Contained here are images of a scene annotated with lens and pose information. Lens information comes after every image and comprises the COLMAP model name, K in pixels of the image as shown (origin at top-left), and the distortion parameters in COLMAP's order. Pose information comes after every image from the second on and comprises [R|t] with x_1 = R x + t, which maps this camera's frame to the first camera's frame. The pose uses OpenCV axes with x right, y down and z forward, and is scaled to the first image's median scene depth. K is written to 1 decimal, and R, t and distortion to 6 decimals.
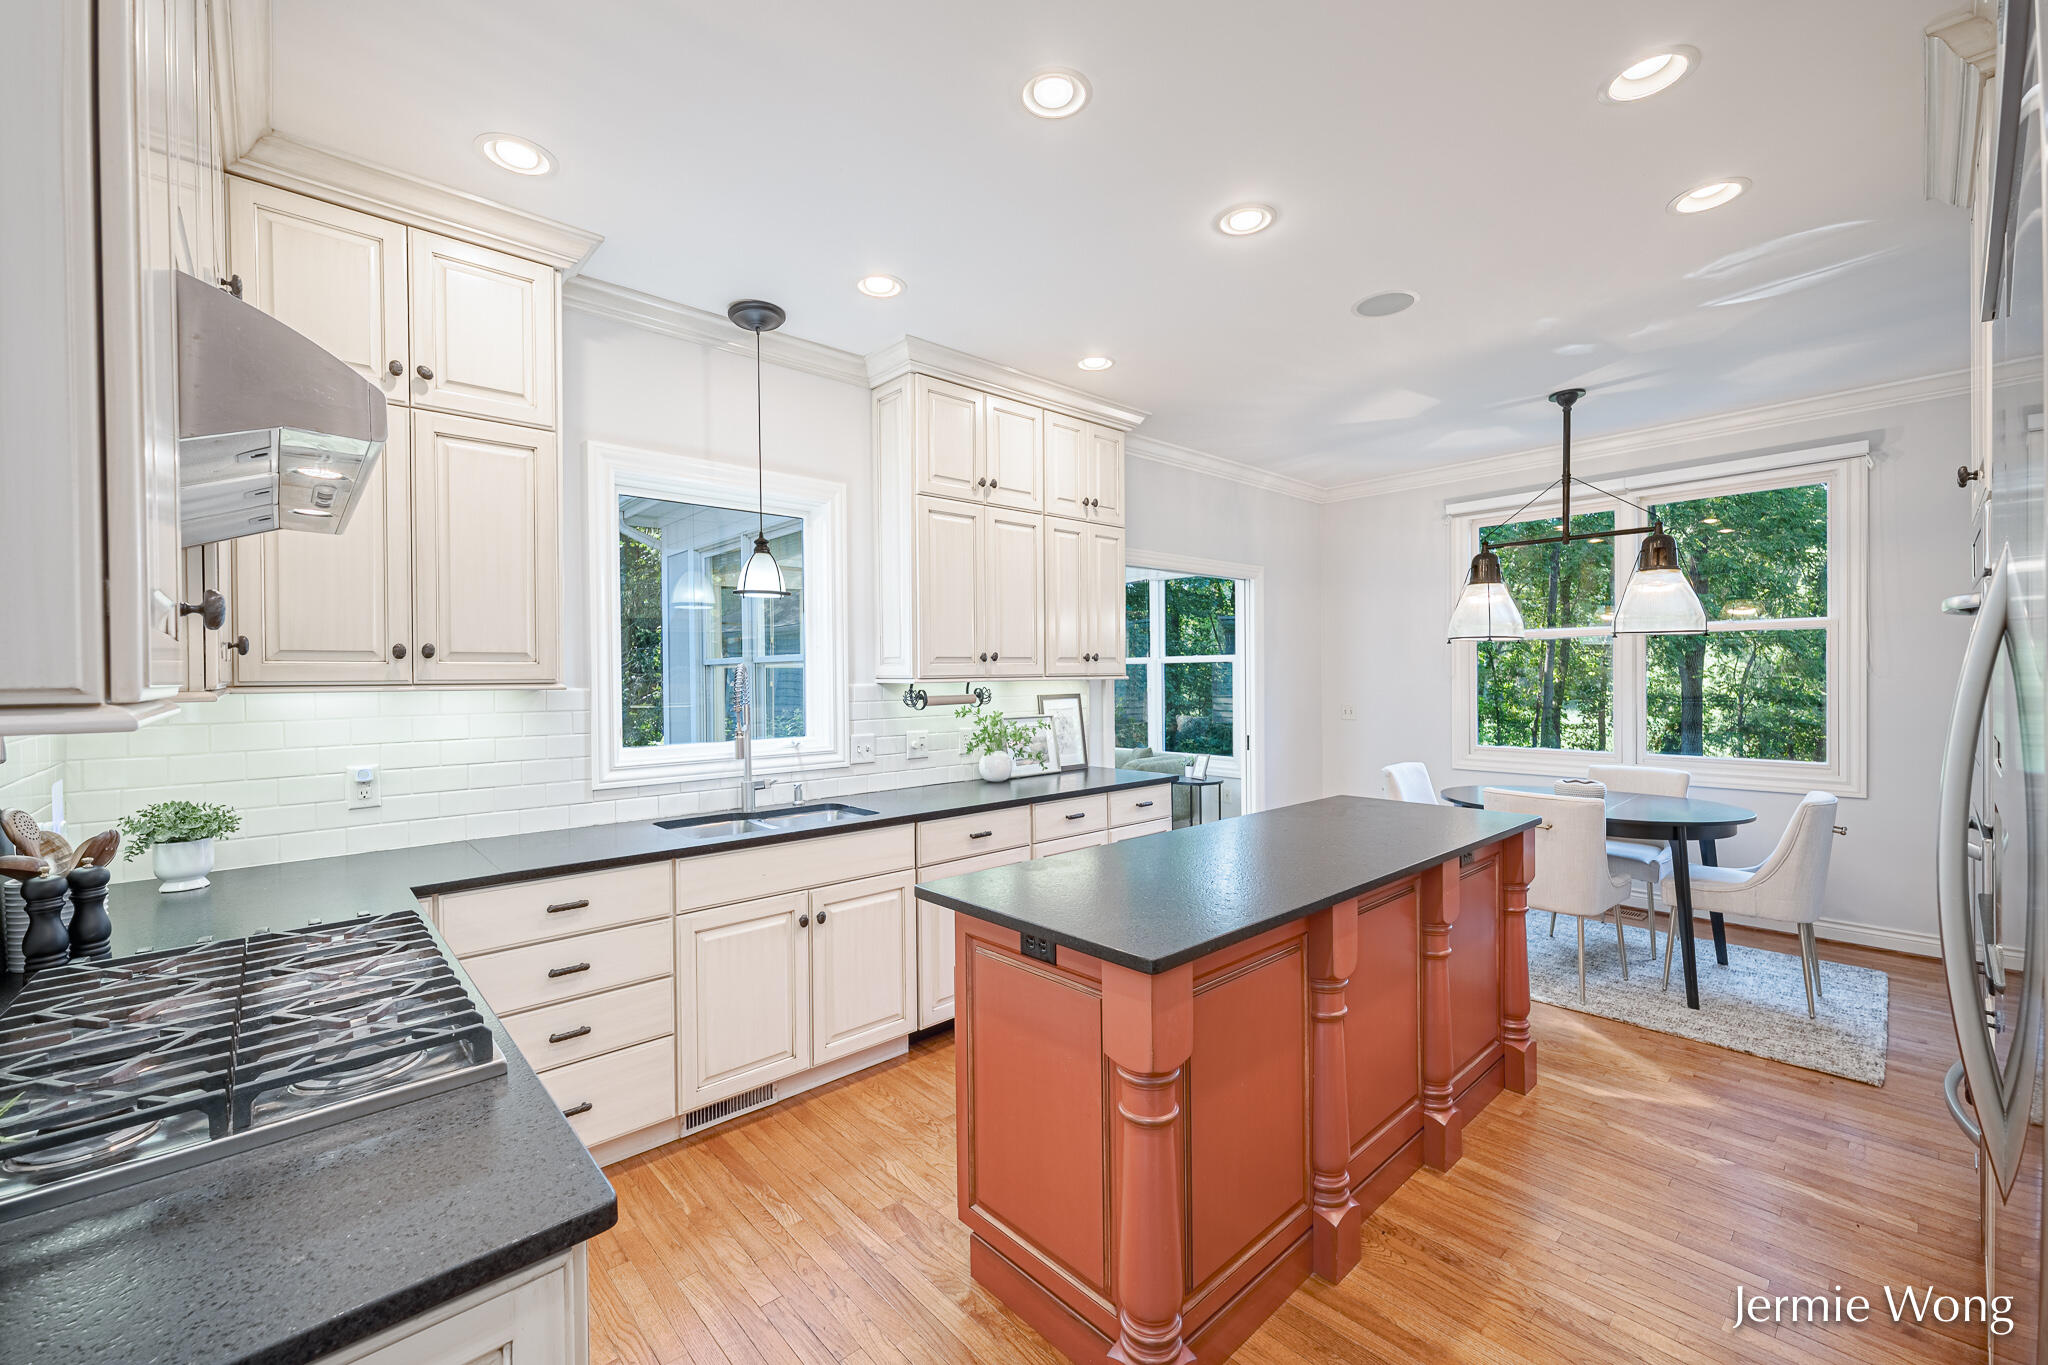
lens RADIAL K [[836.1, 0, 1032.4], [0, 836.1, 677.7], [0, 0, 1]] dist [0.001320, -0.000045]
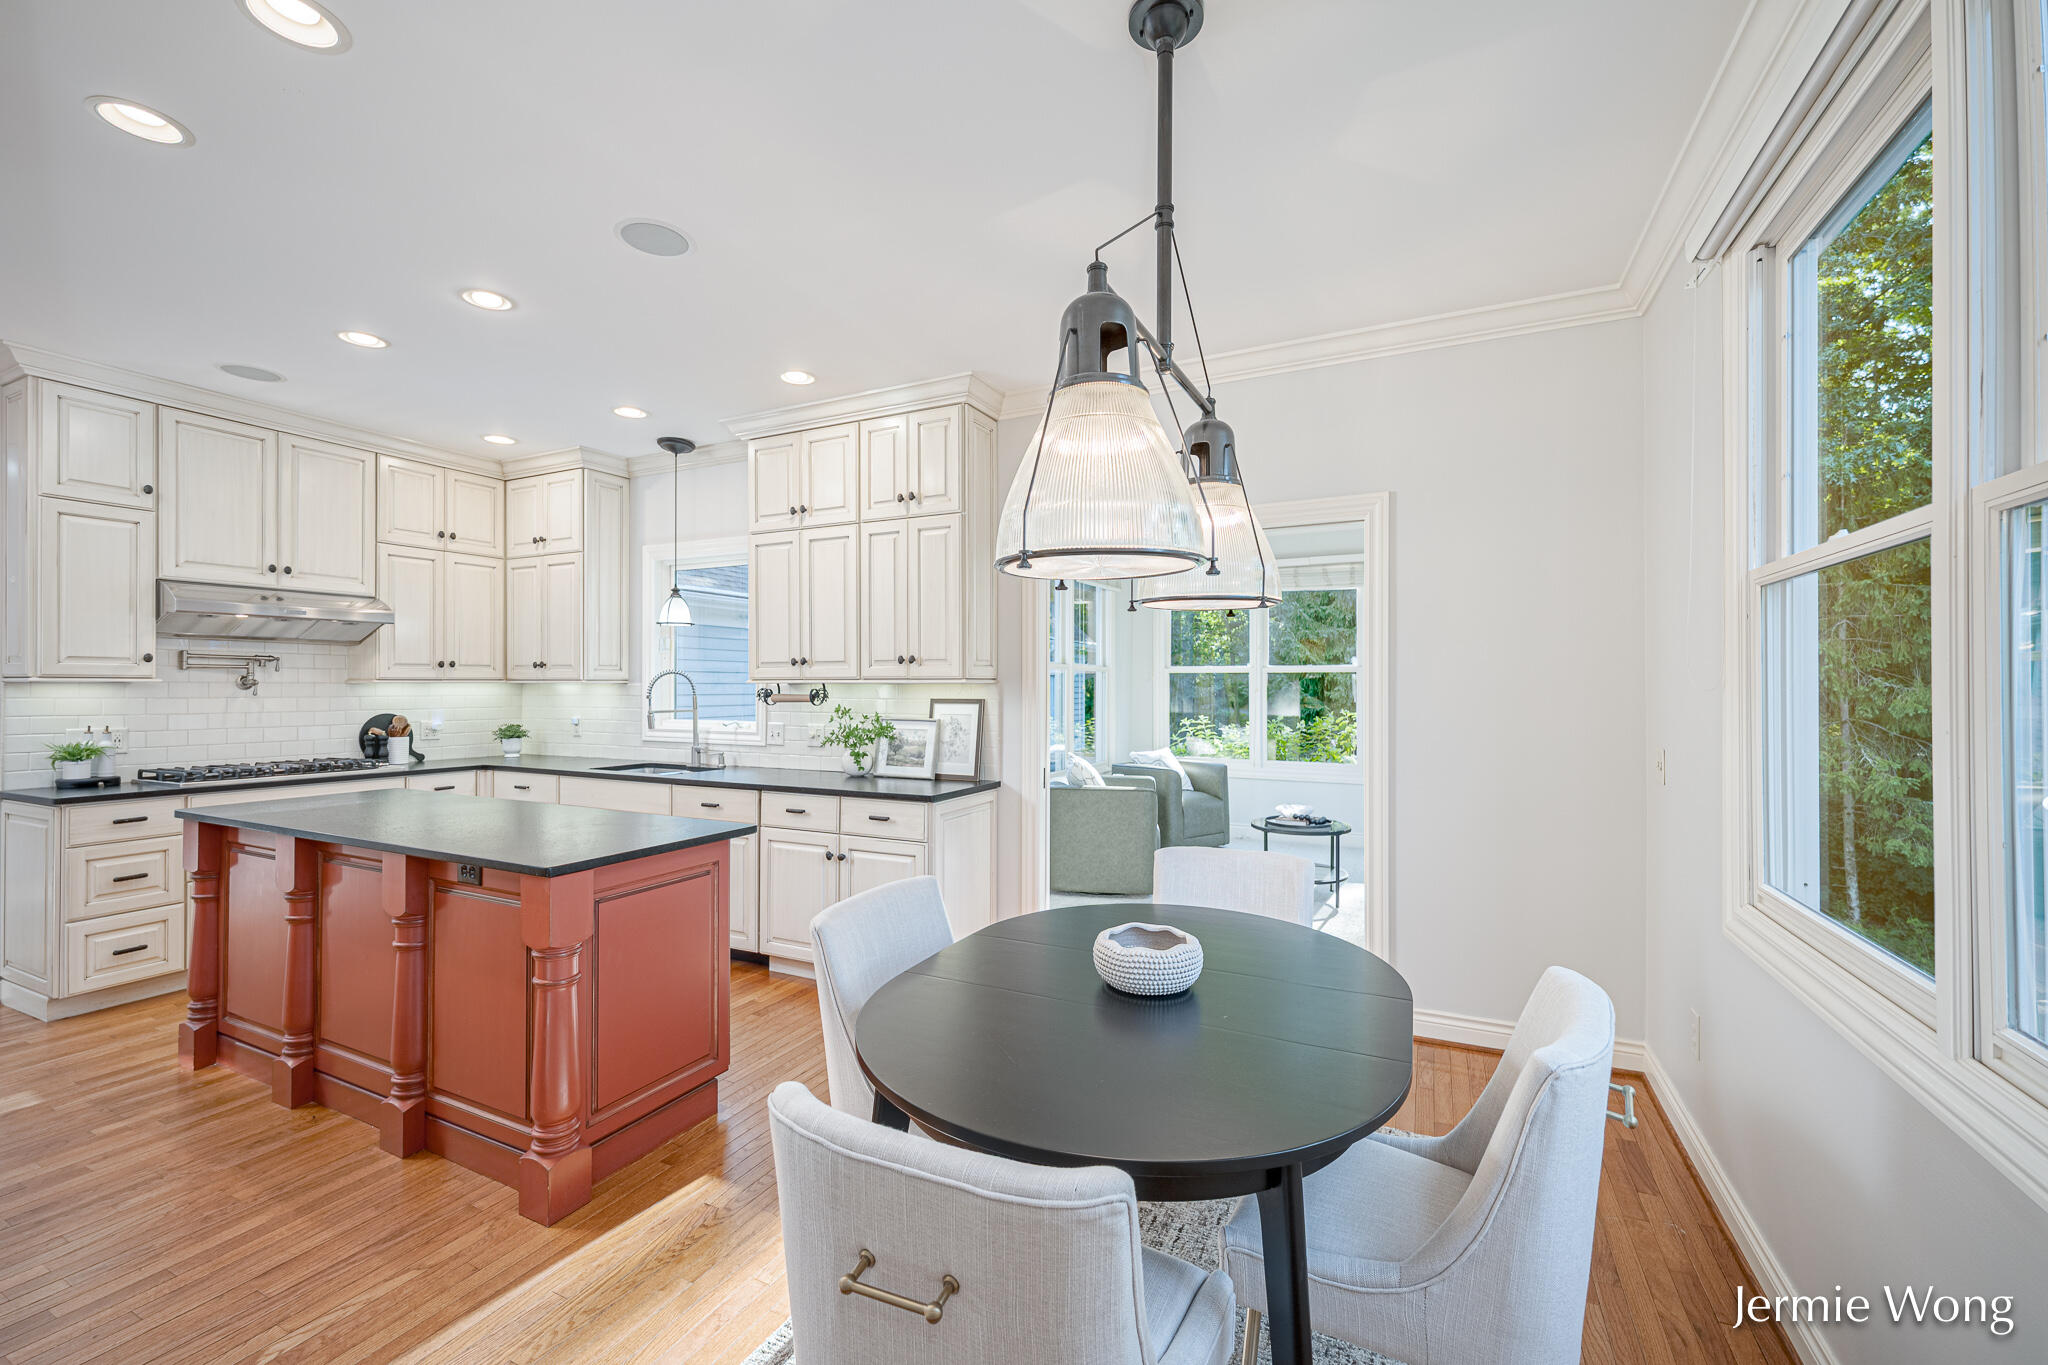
lens RADIAL K [[836.1, 0, 1029.7], [0, 836.1, 684.3], [0, 0, 1]] dist [0.001320, -0.000045]
pose [[0.358455, 0.007573, -0.933516, 1.109509], [-0.007541, 0.999958, 0.005216, -0.001938], [0.933516, 0.005170, 0.358497, 0.867457]]
